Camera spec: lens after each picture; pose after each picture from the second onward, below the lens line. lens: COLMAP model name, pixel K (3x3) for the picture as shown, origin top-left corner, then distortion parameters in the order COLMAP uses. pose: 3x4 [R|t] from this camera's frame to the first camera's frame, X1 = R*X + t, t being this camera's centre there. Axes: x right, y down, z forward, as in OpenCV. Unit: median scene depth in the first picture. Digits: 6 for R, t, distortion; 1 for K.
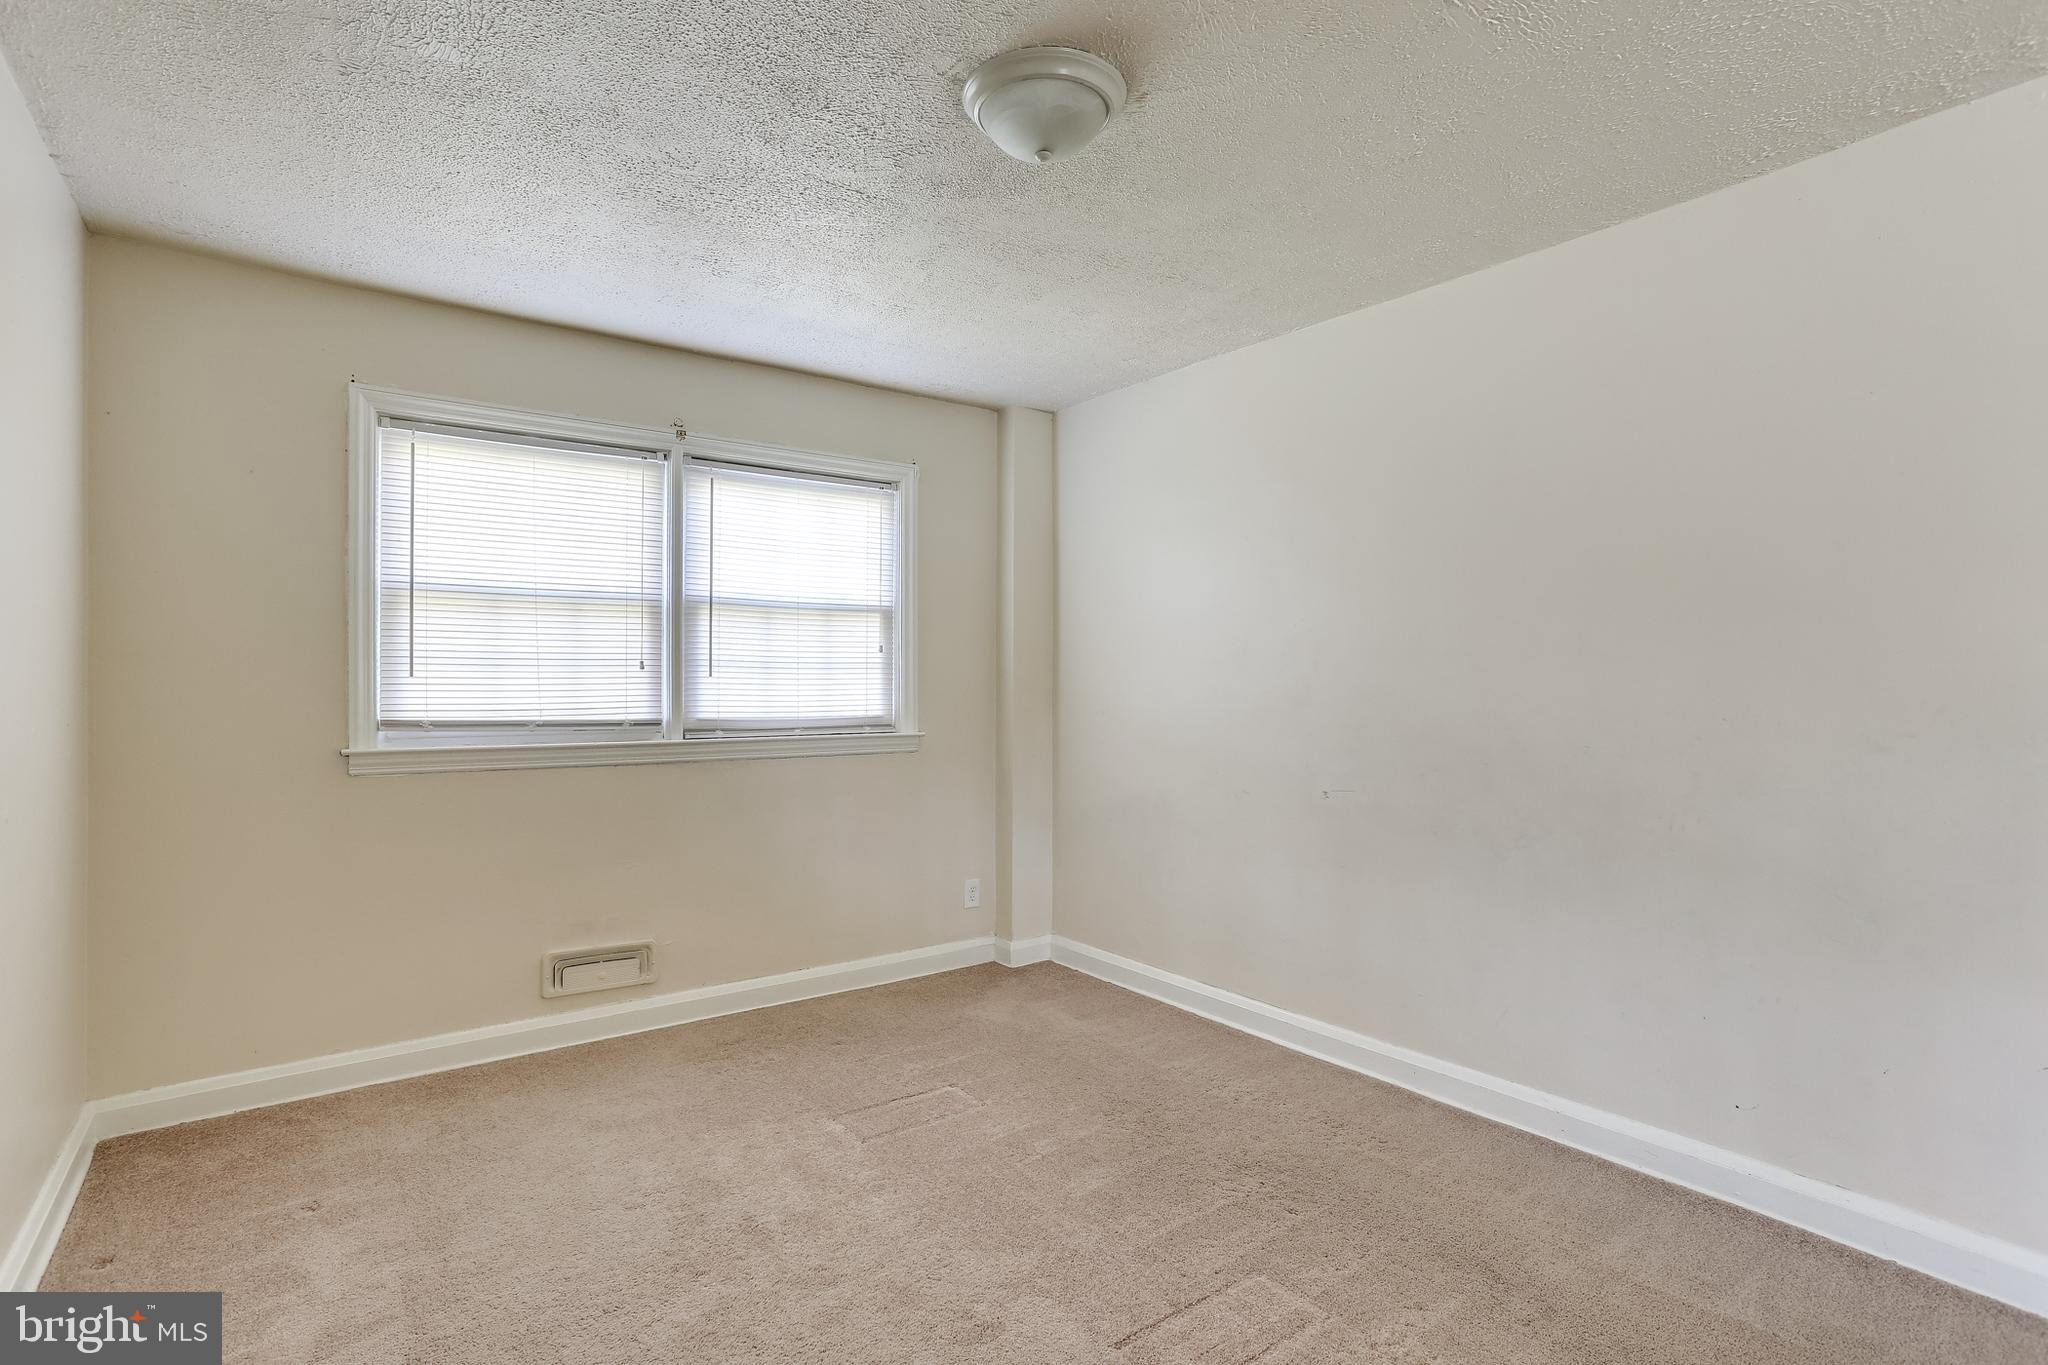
lens RADIAL K [[998.0, 0, 1026.4], [0, 998.0, 689.3], [0, 0, 1]] dist [-0.038212, 0.018711]
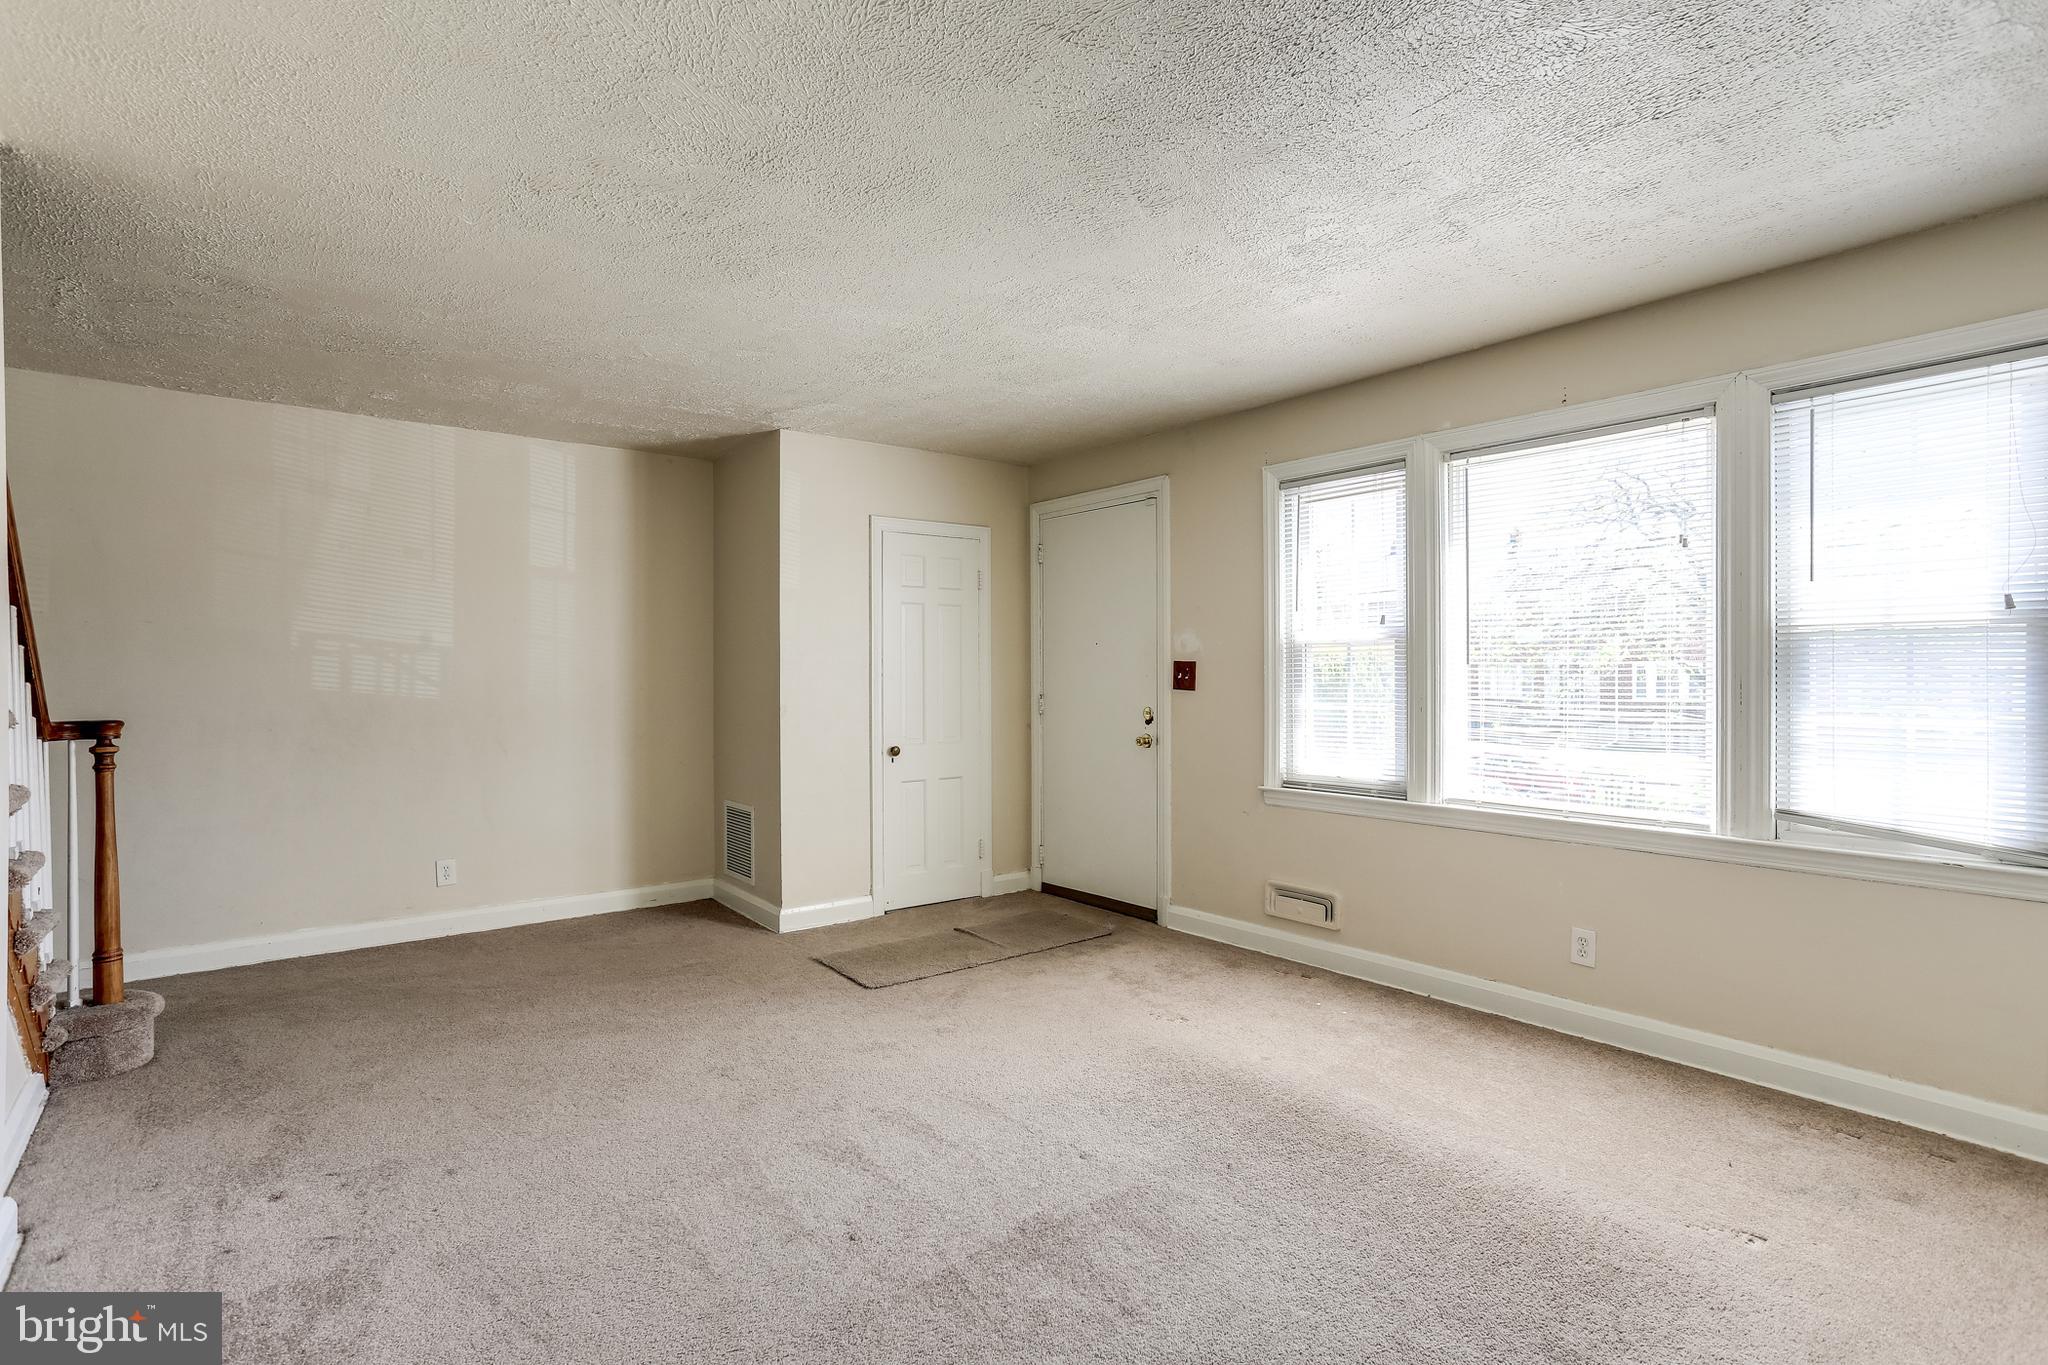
lens RADIAL K [[998.0, 0, 1014.4], [0, 998.0, 670.8], [0, 0, 1]] dist [-0.038212, 0.018711]
pose [[0.041888, -0.005095, -0.999109, 0.816447], [-0.000835, 0.999986, -0.005135, -0.001159], [0.999122, 0.001049, 0.041883, 0.615687]]
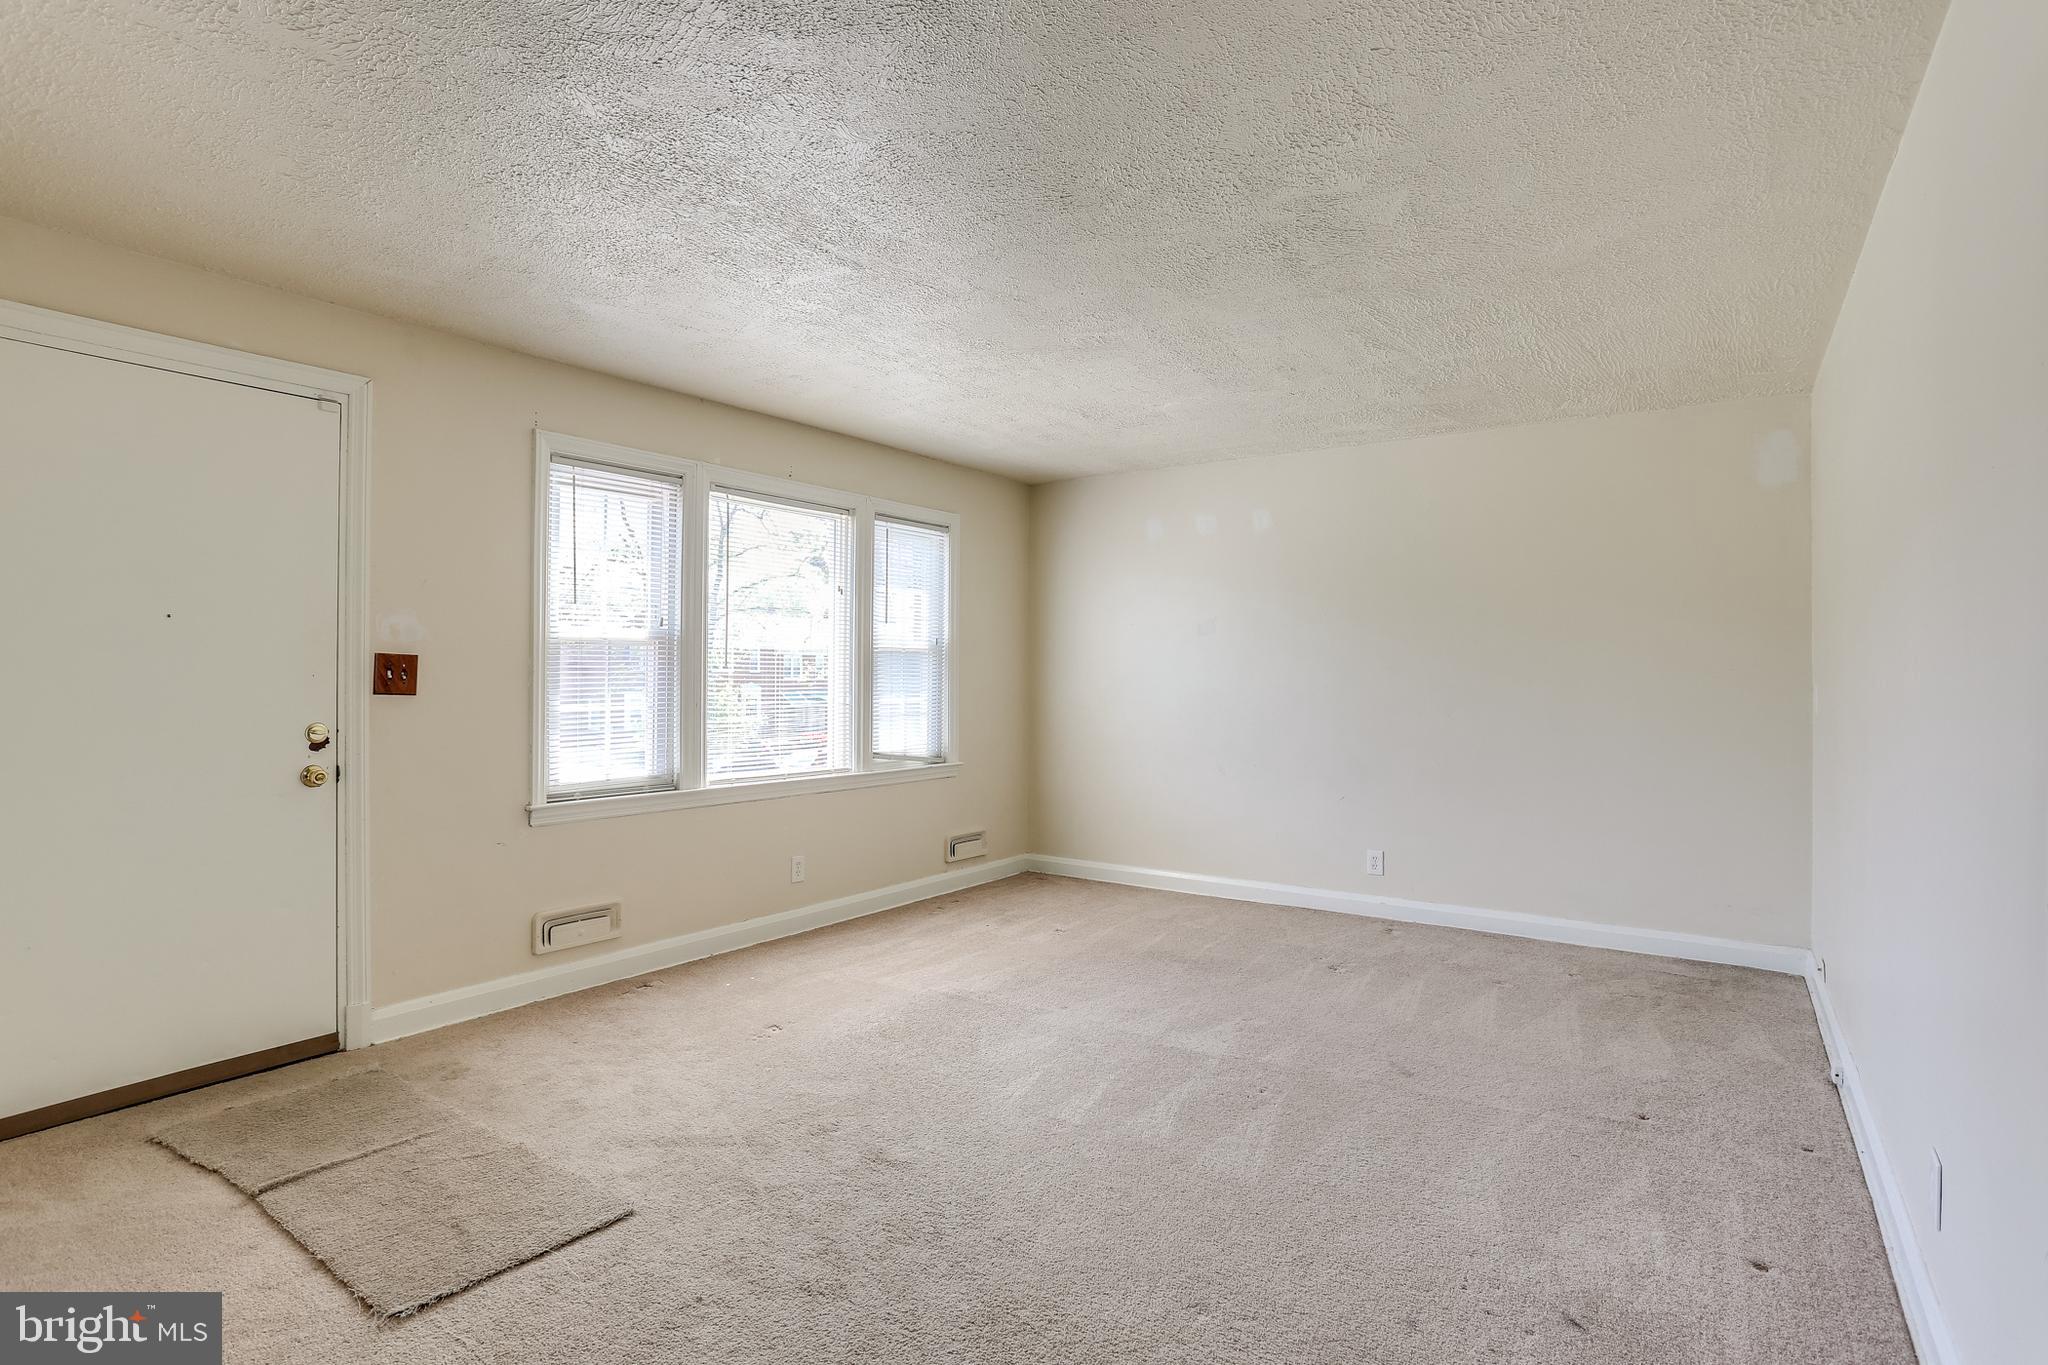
lens RADIAL K [[998.0, 0, 1020.6], [0, 998.0, 677.8], [0, 0, 1]] dist [-0.038212, 0.018711]
pose [[0.951232, 0.001405, 0.308474, -0.311469], [-0.001888, 0.999997, 0.001267, -0.001428], [-0.308472, -0.001787, 0.951232, -0.224939]]
